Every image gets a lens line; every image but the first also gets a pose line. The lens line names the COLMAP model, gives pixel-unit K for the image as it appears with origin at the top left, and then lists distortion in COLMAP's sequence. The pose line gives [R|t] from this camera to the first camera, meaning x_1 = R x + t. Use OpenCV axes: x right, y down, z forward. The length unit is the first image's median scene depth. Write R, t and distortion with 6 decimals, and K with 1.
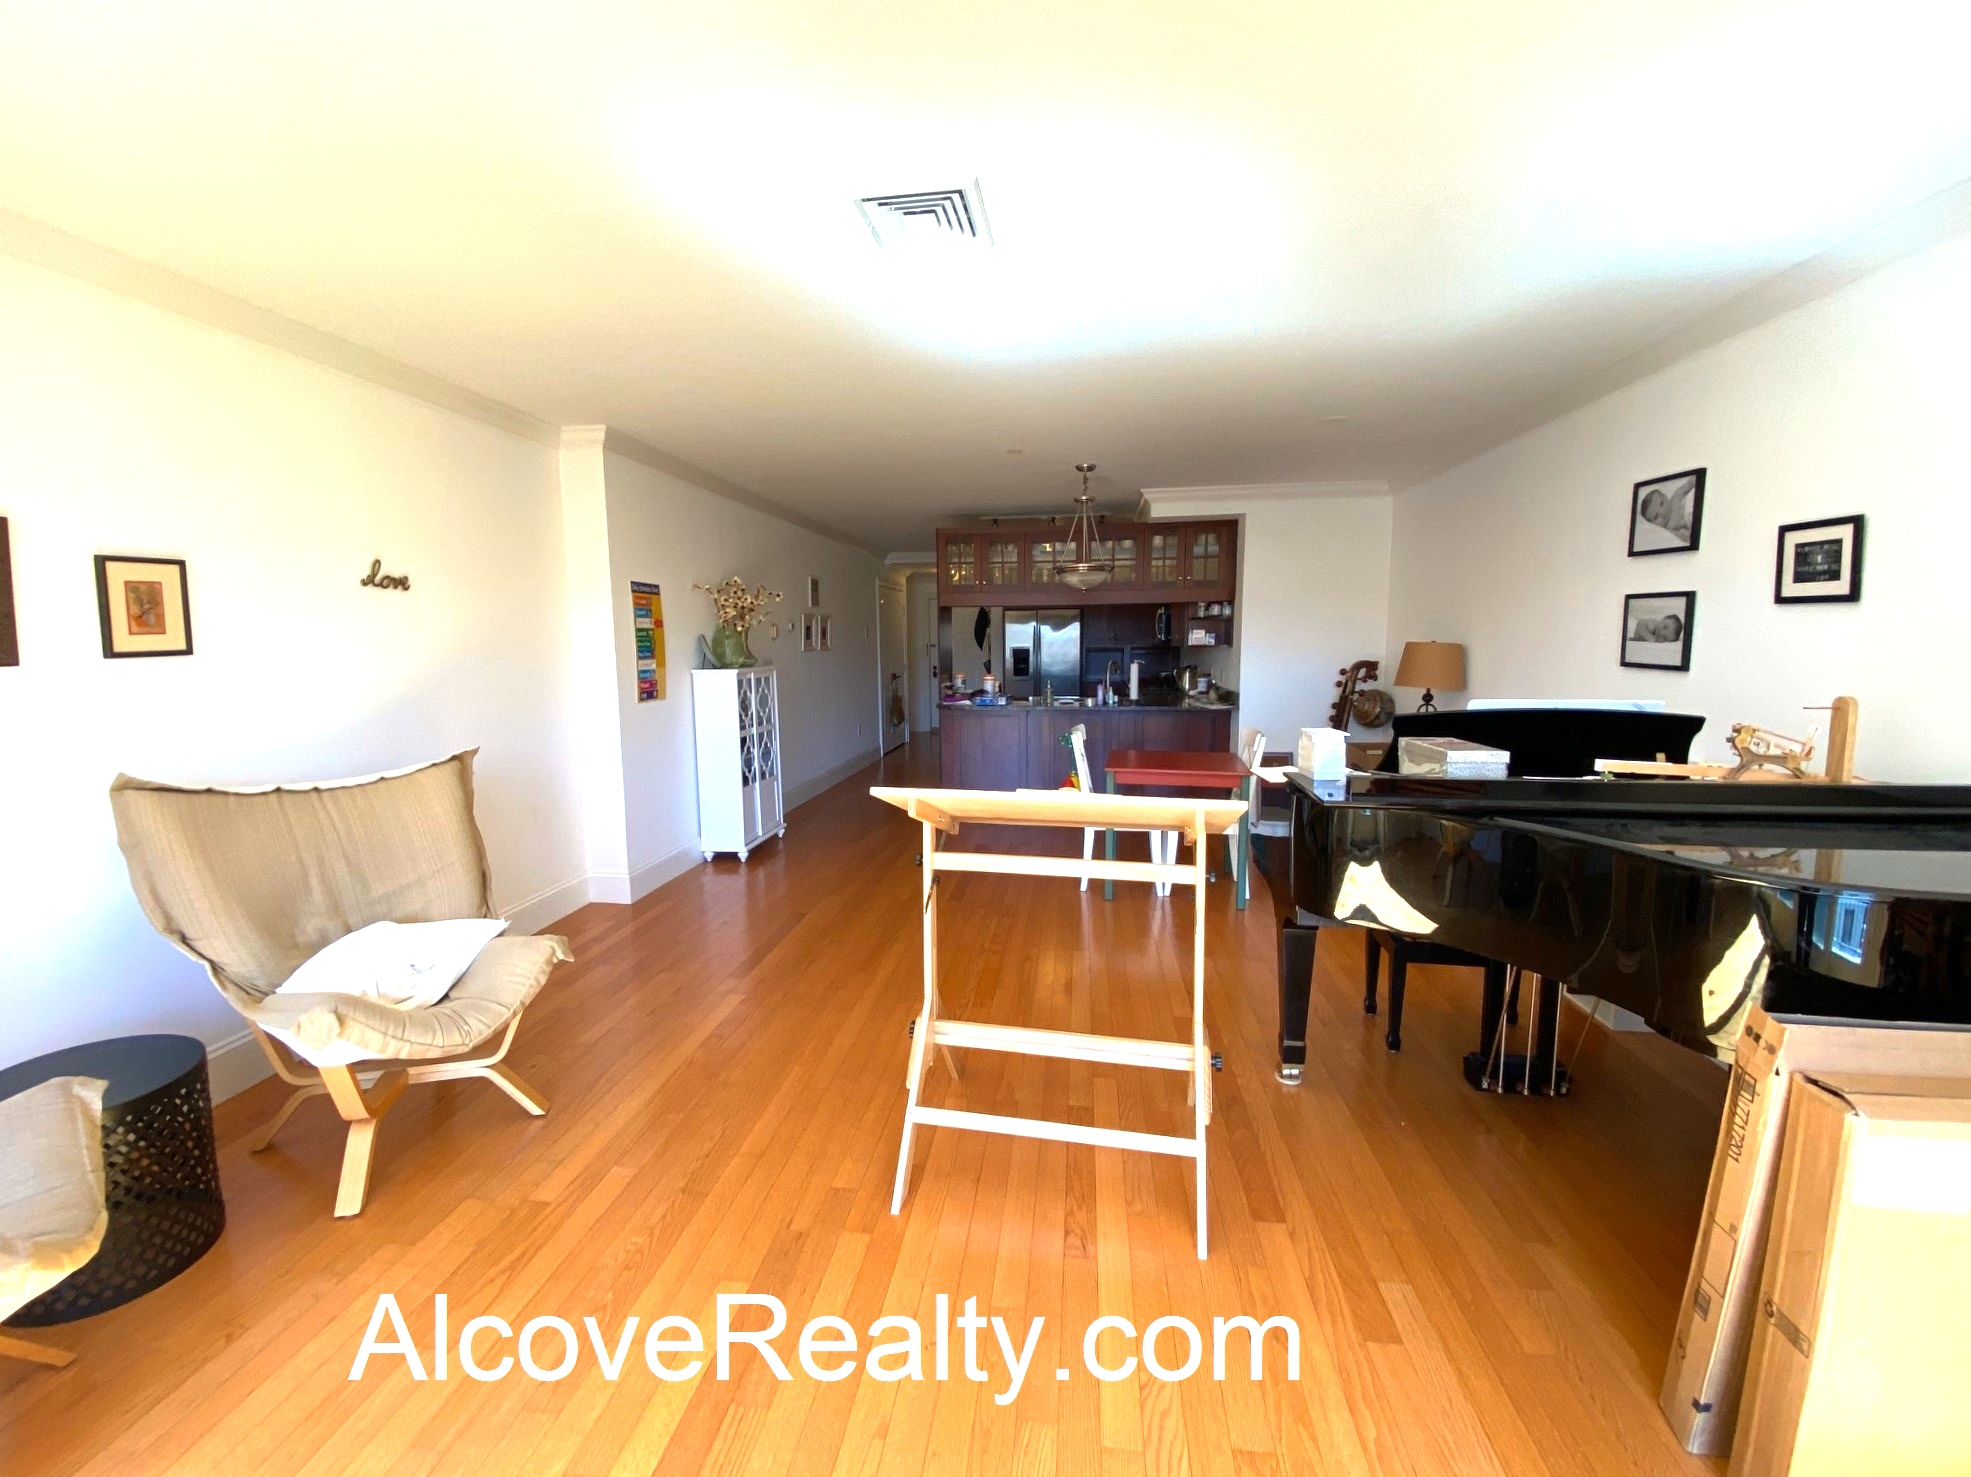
lens RADIAL K [[819.2, 0, 985.5], [0, 819.2, 738.5], [0, 0, 1]] dist [0.018572, -0.020437]
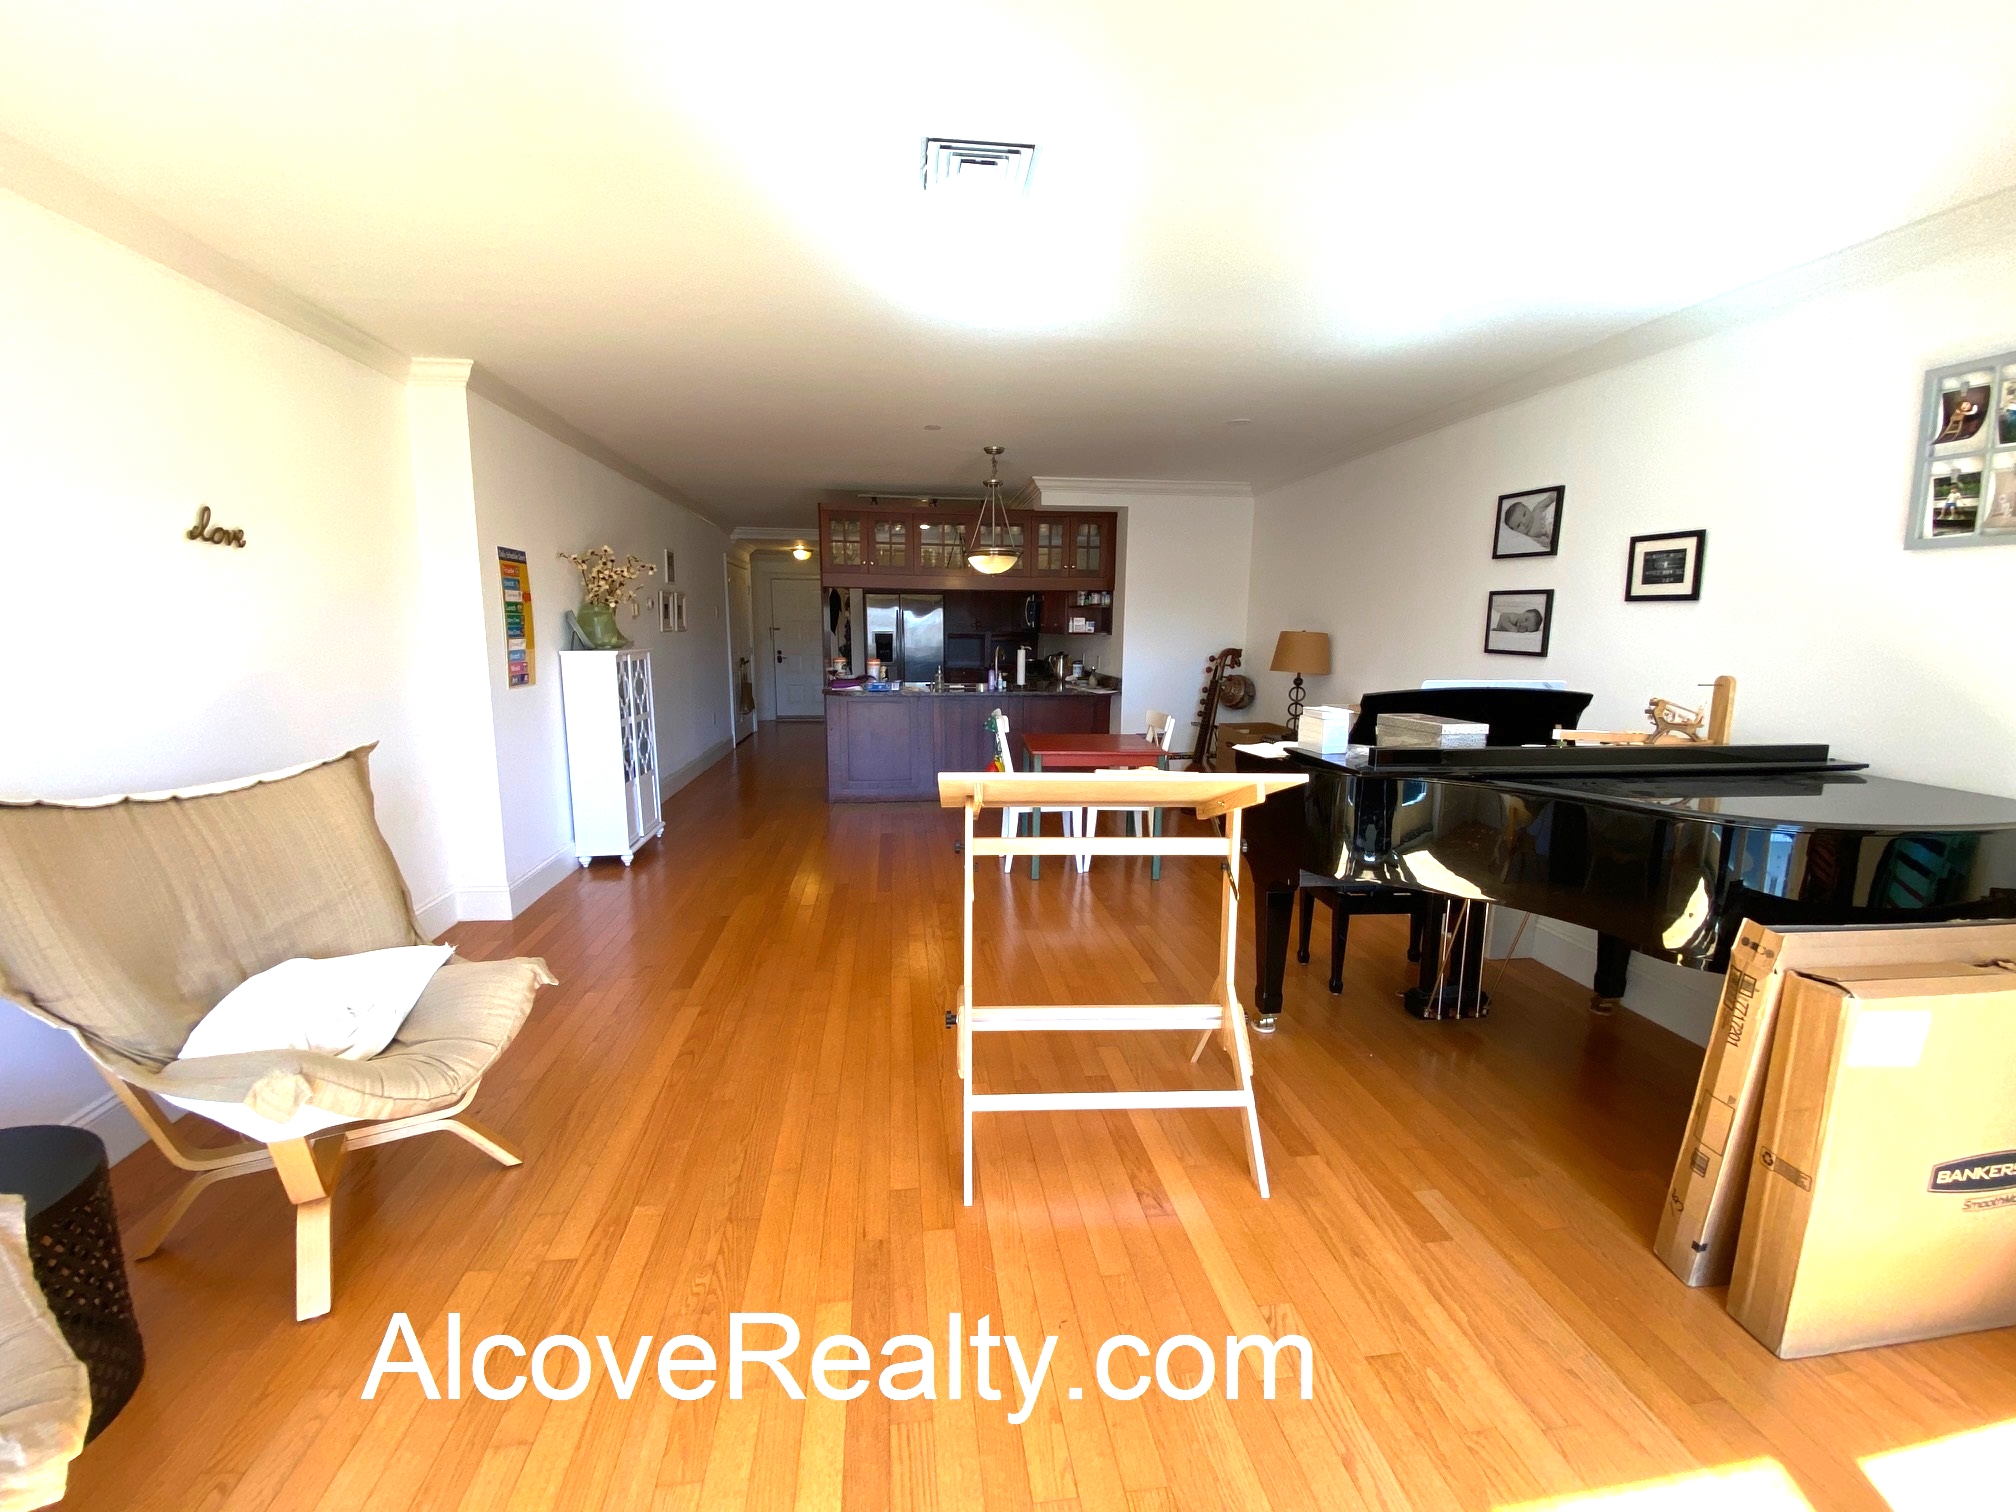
lens RADIAL K [[816.3, 0, 1008.0], [0, 816.3, 756.0], [0, 0, 1]] dist [0.023795, -0.023262]
pose [[0.965902, -0.025591, 0.257640, -0.247589], [0.016191, 0.999126, 0.038541, 0.004061], [-0.258401, -0.033055, 0.965472, 0.048264]]
